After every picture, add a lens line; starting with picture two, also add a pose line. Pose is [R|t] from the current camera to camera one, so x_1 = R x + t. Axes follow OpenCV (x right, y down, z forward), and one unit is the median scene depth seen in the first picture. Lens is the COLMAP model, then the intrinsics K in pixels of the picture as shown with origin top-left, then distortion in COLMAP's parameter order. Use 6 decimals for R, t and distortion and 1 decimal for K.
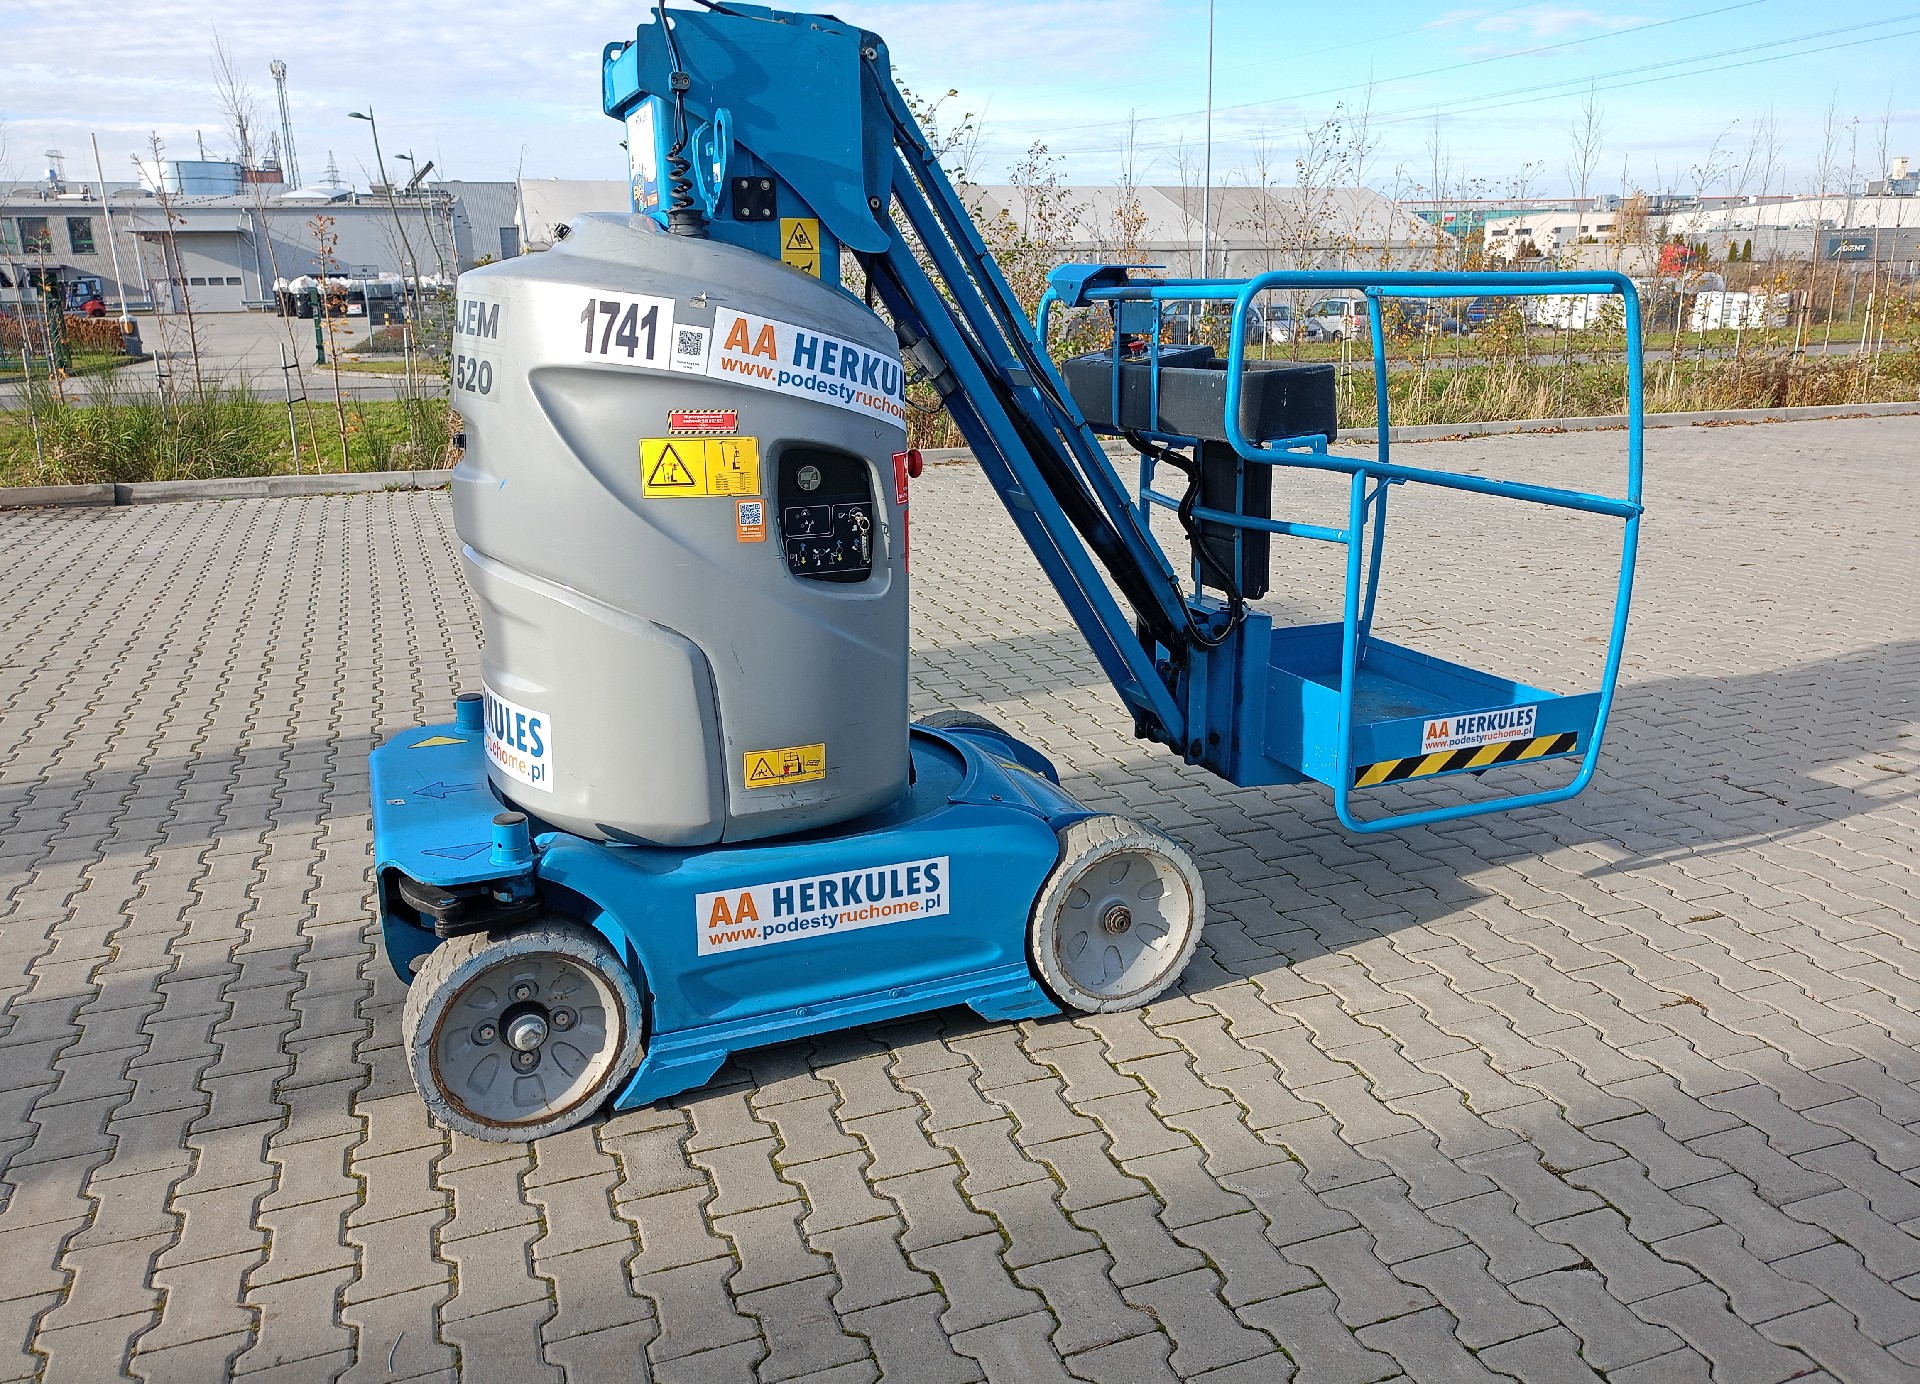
lens RADIAL K [[1456.7, 0, 933.4], [0, 1456.7, 701.9], [0, 0, 1]] dist [0.029604, 0.000013]
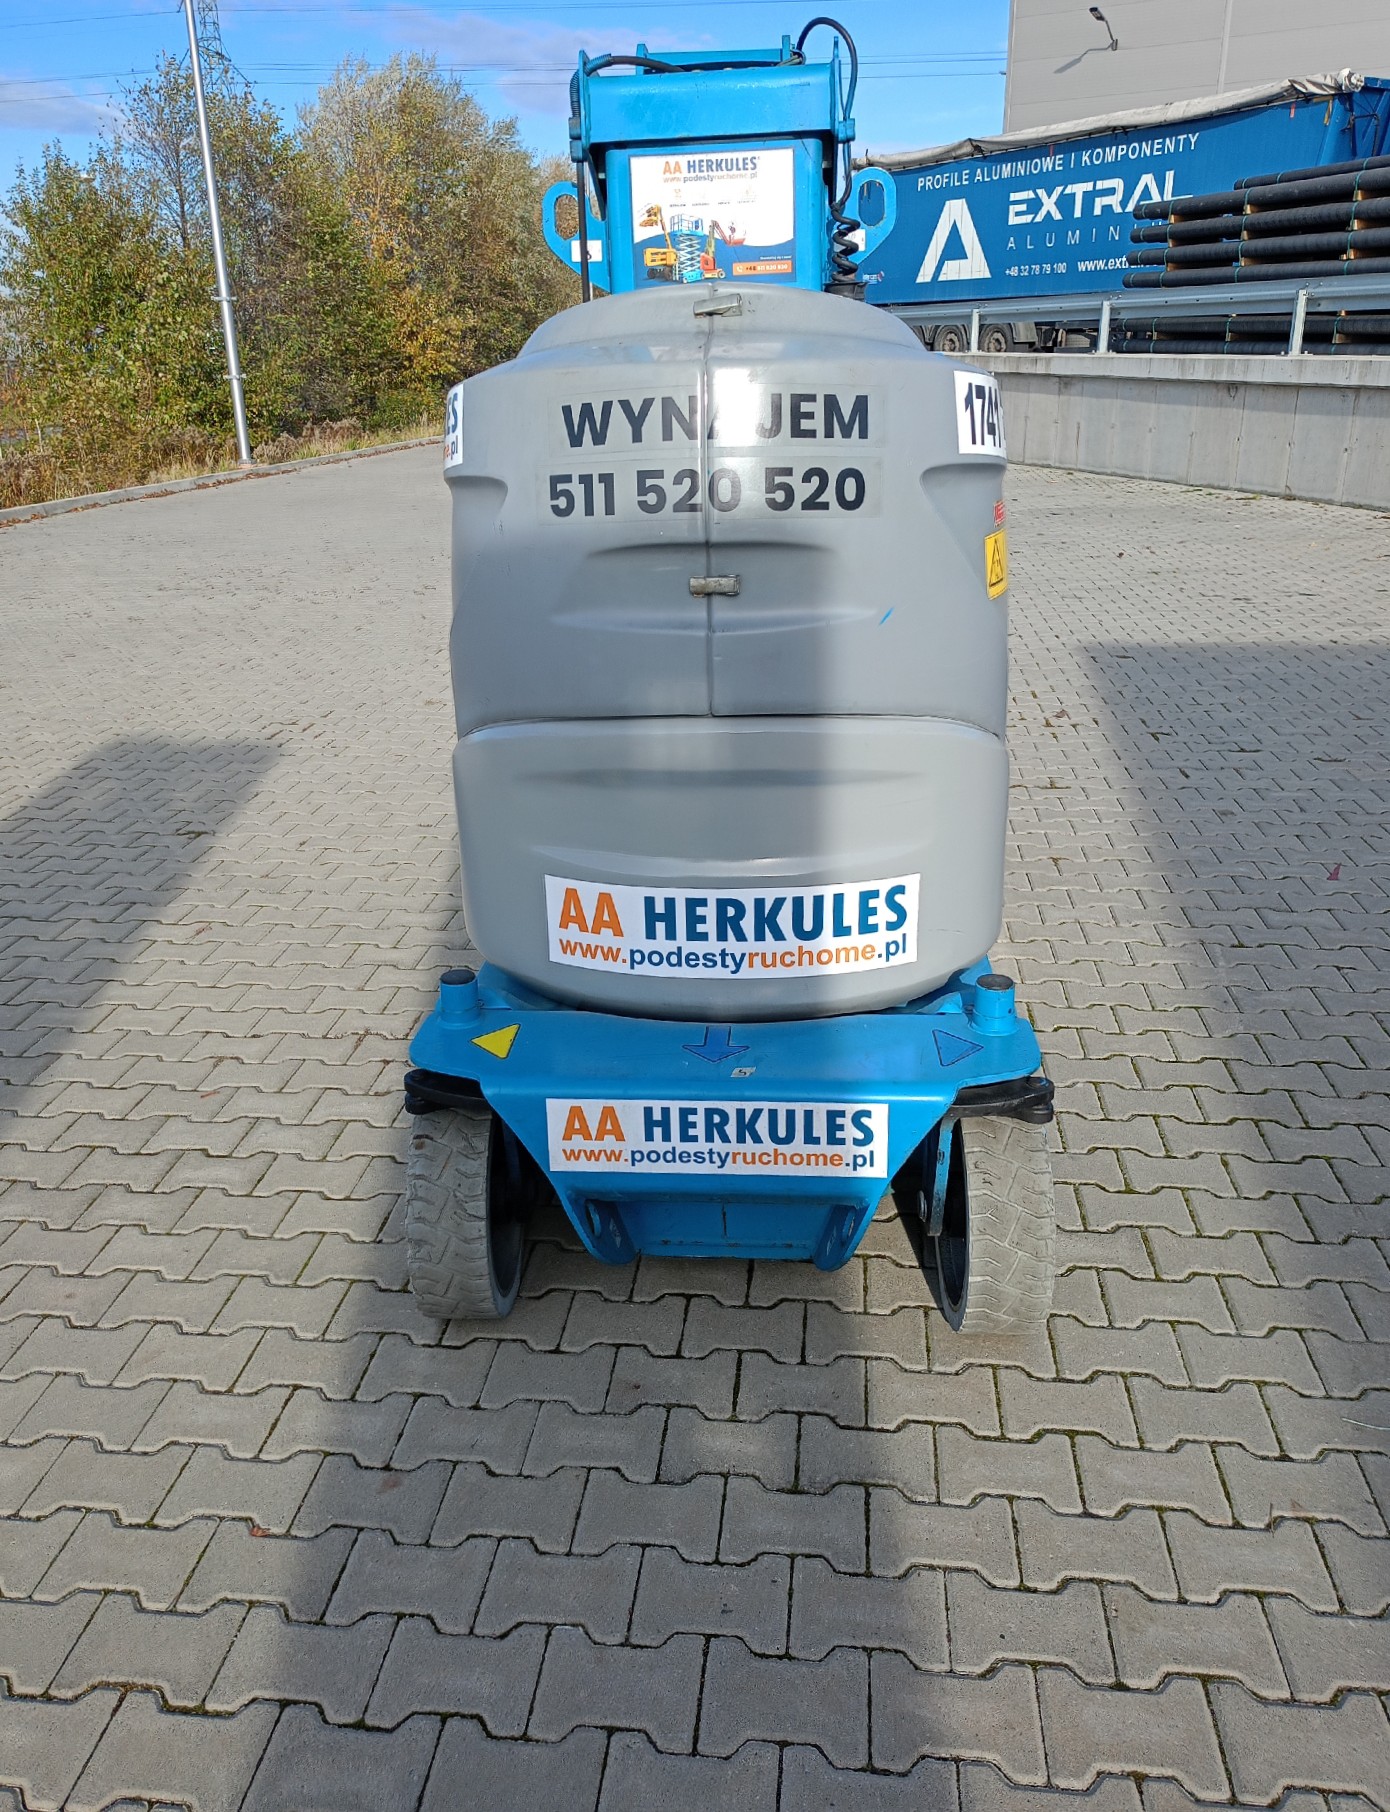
lens RADIAL K [[1463.8, 0, 695.0], [0, 1463.8, 906.0], [0, 0, 1]] dist [0.045845, -0.004290]
pose [[0.440160, -0.317049, 0.840083, -1.056848], [0.265952, 0.939641, 0.215277, -0.195463], [-0.857630, 0.128665, 0.497912, 0.673221]]
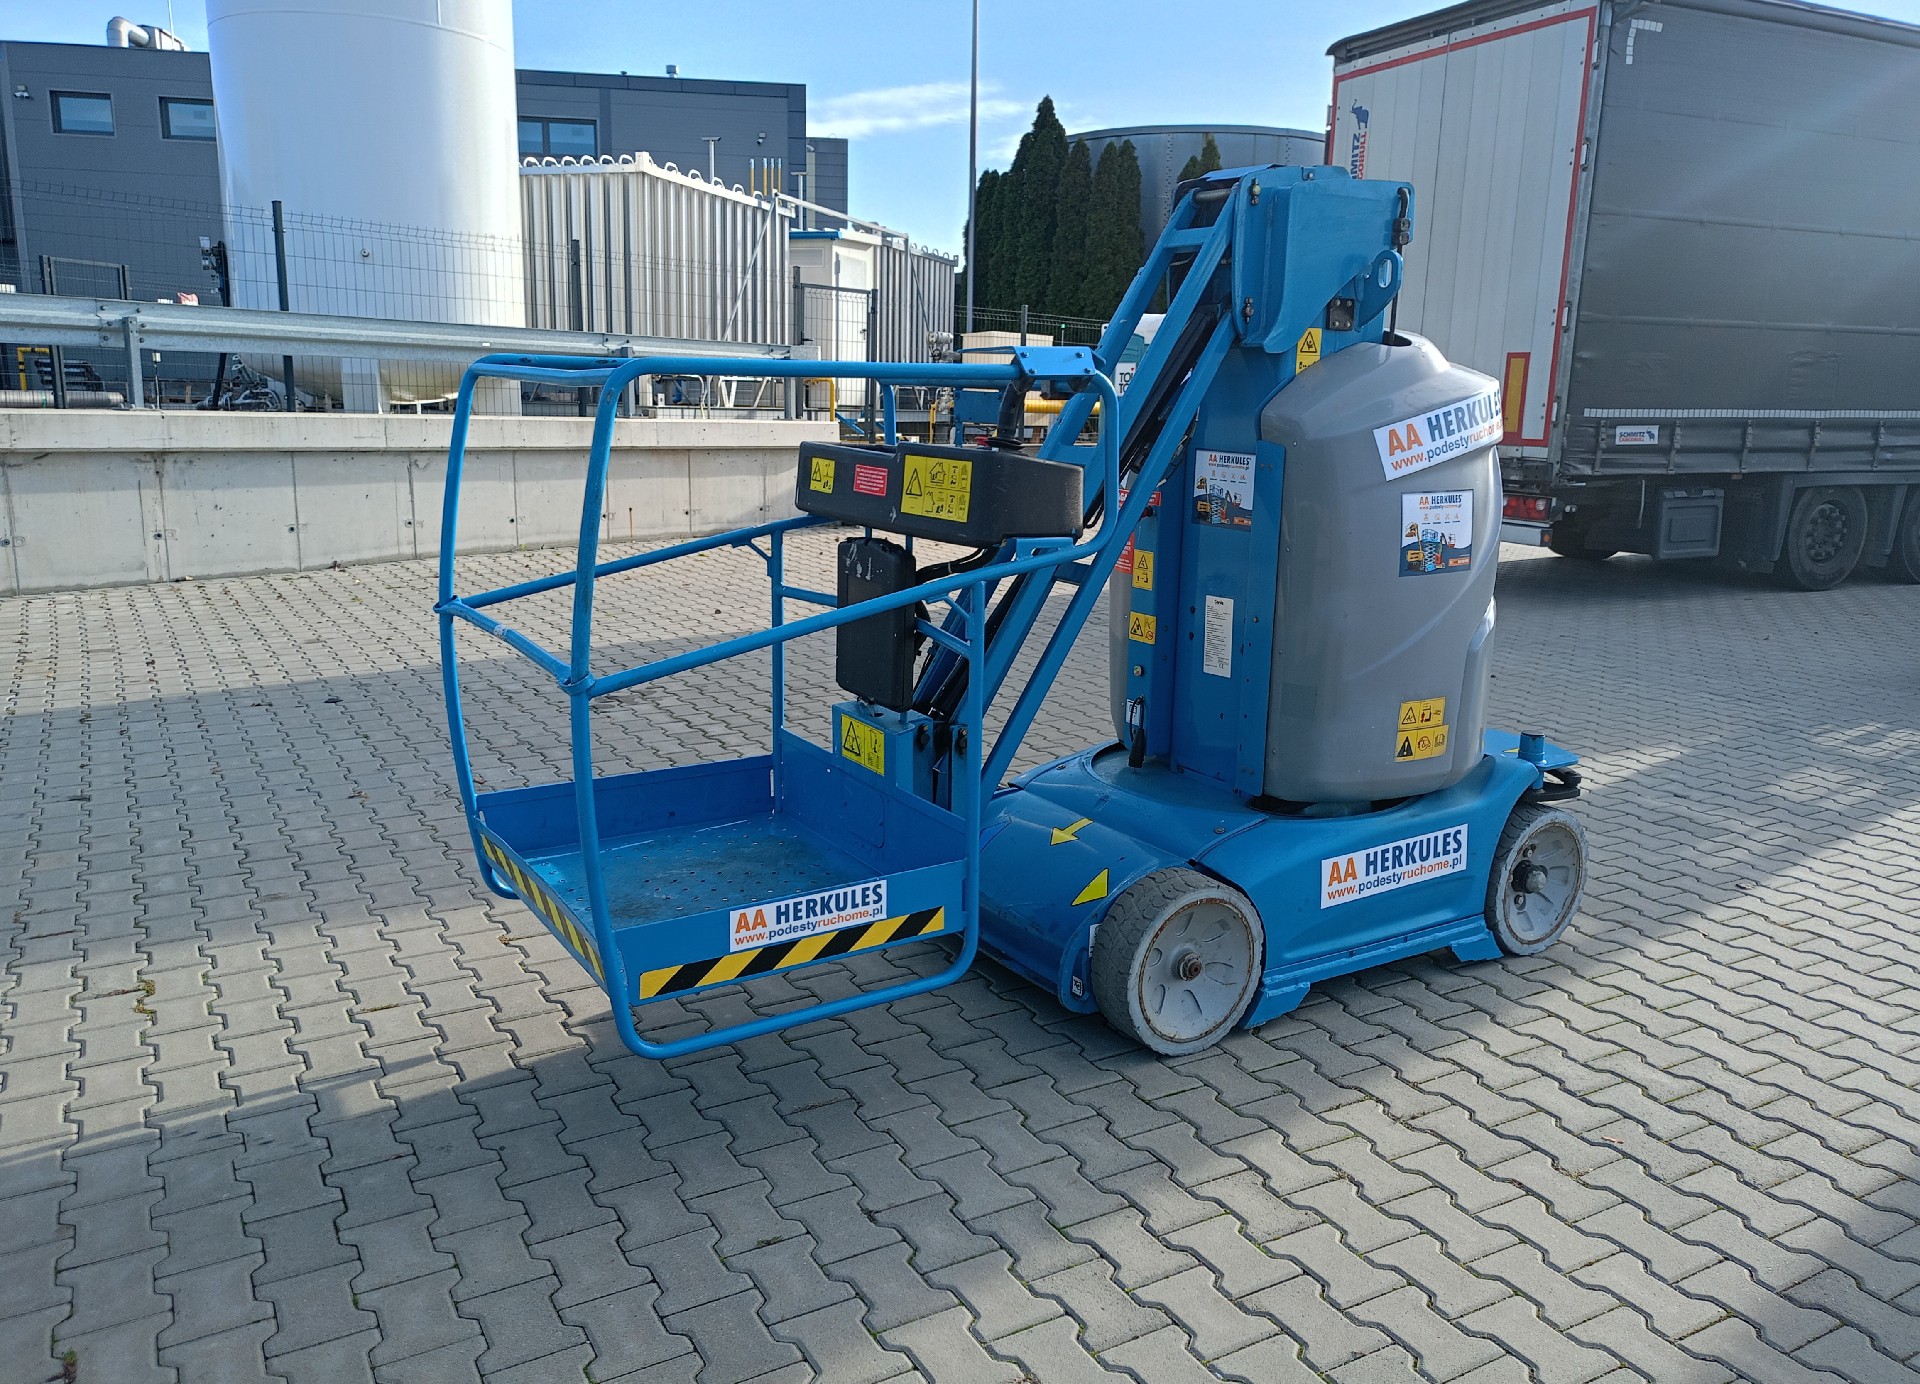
lens RADIAL K [[1456.7, 0, 933.4], [0, 1456.7, 701.9], [0, 0, 1]] dist [0.029604, 0.000013]
pose [[-0.988154, 0.012986, -0.152912, 0.400204], [-0.061865, 0.878153, 0.474363, -0.655112], [0.140440, 0.478204, -0.866947, 2.302406]]
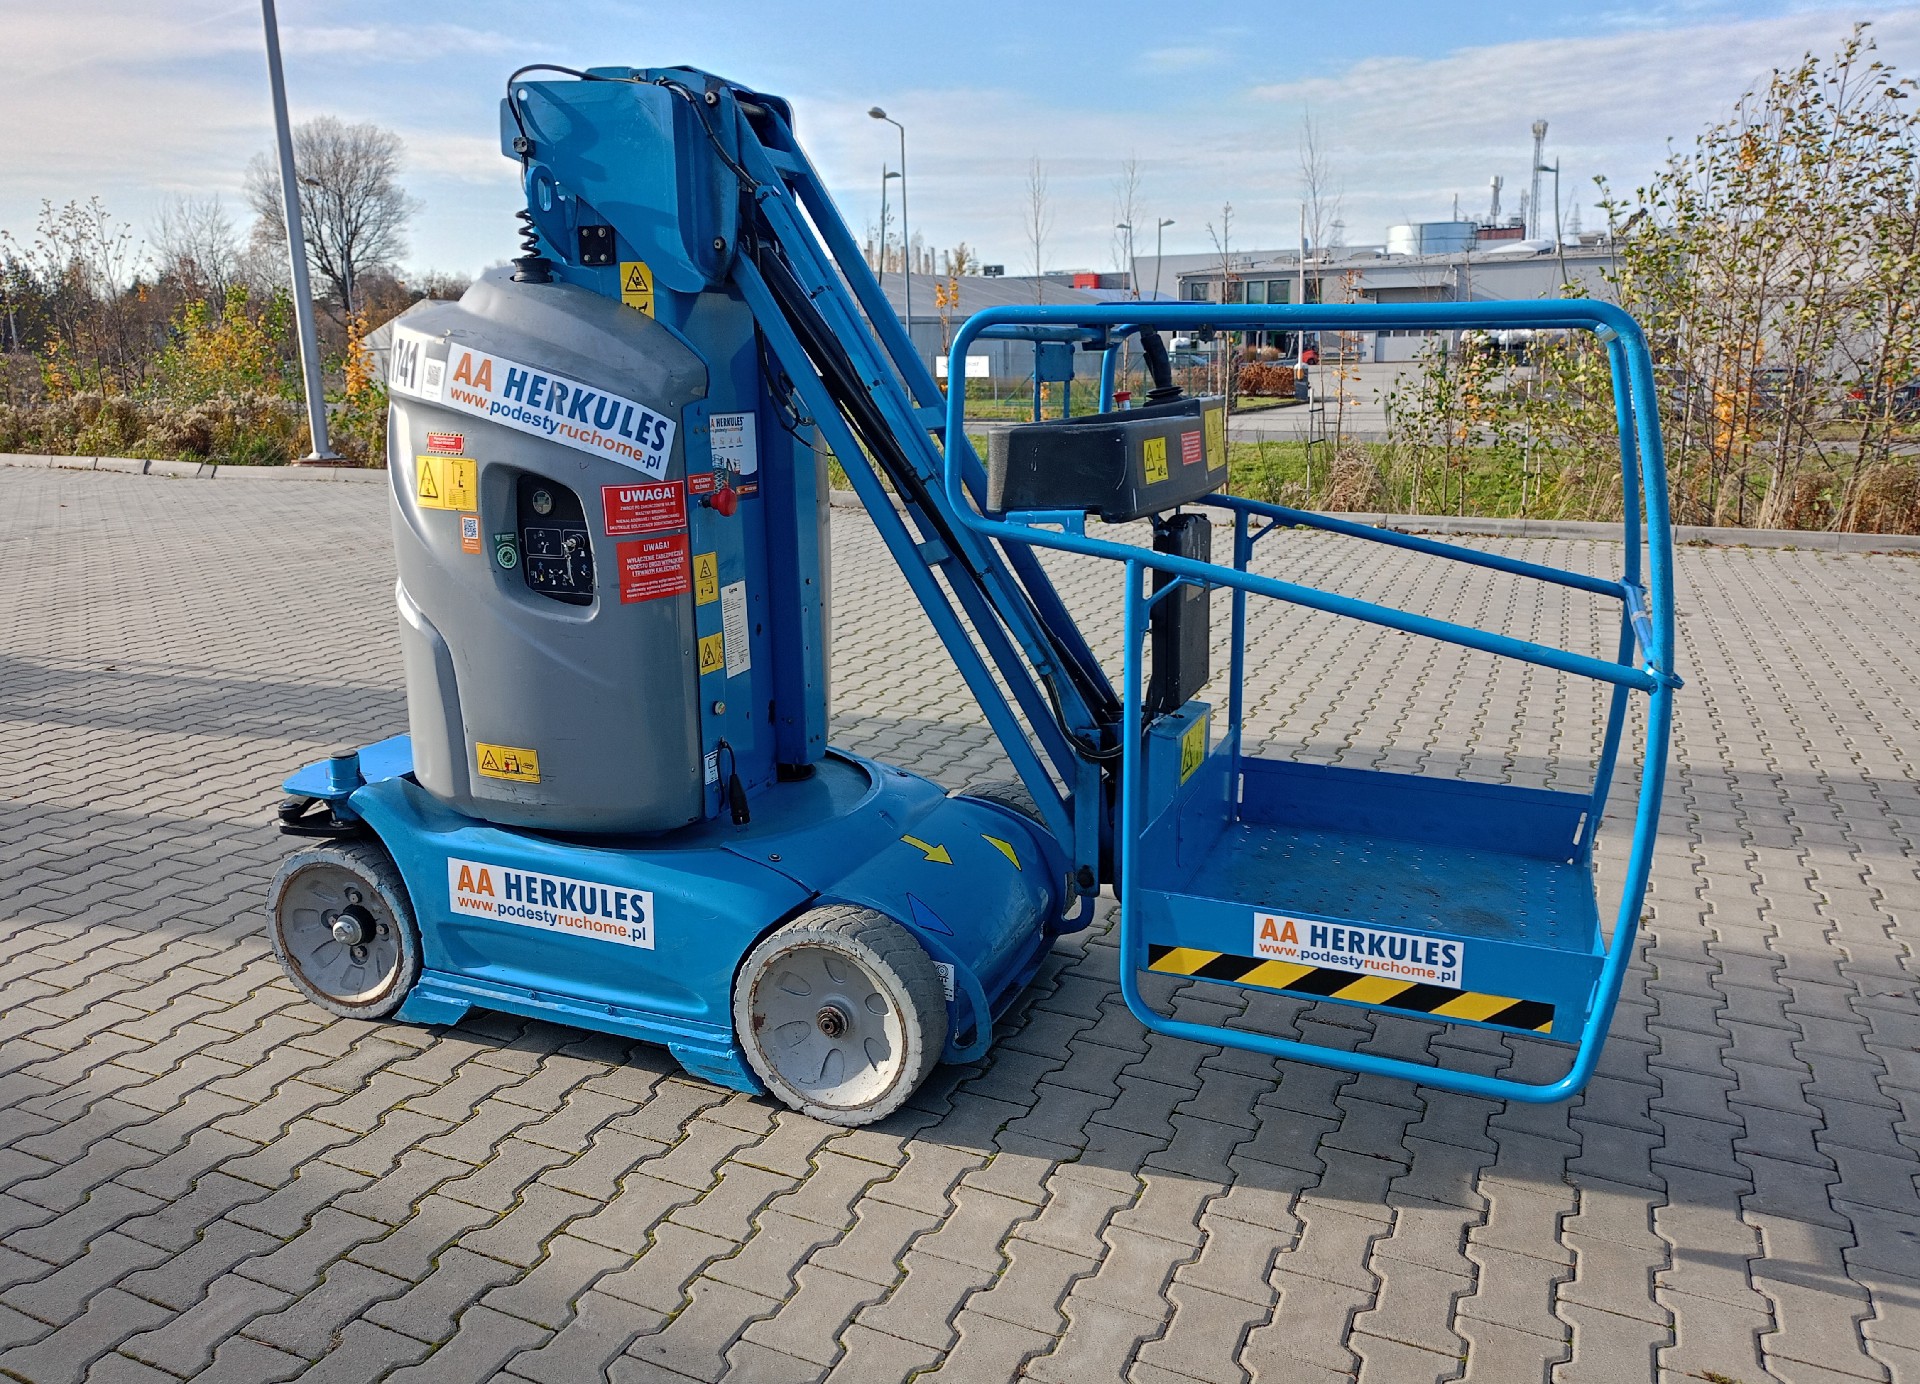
lens RADIAL K [[1450.1, 0, 926.8], [0, 1450.1, 721.4], [0, 0, 1]] dist [0.003303, 0.006850]
pose [[0.705961, 0.184204, -0.683877, 0.836790], [-0.196317, 0.978645, 0.060943, -0.111303], [0.680499, 0.091234, 0.727047, 0.412066]]
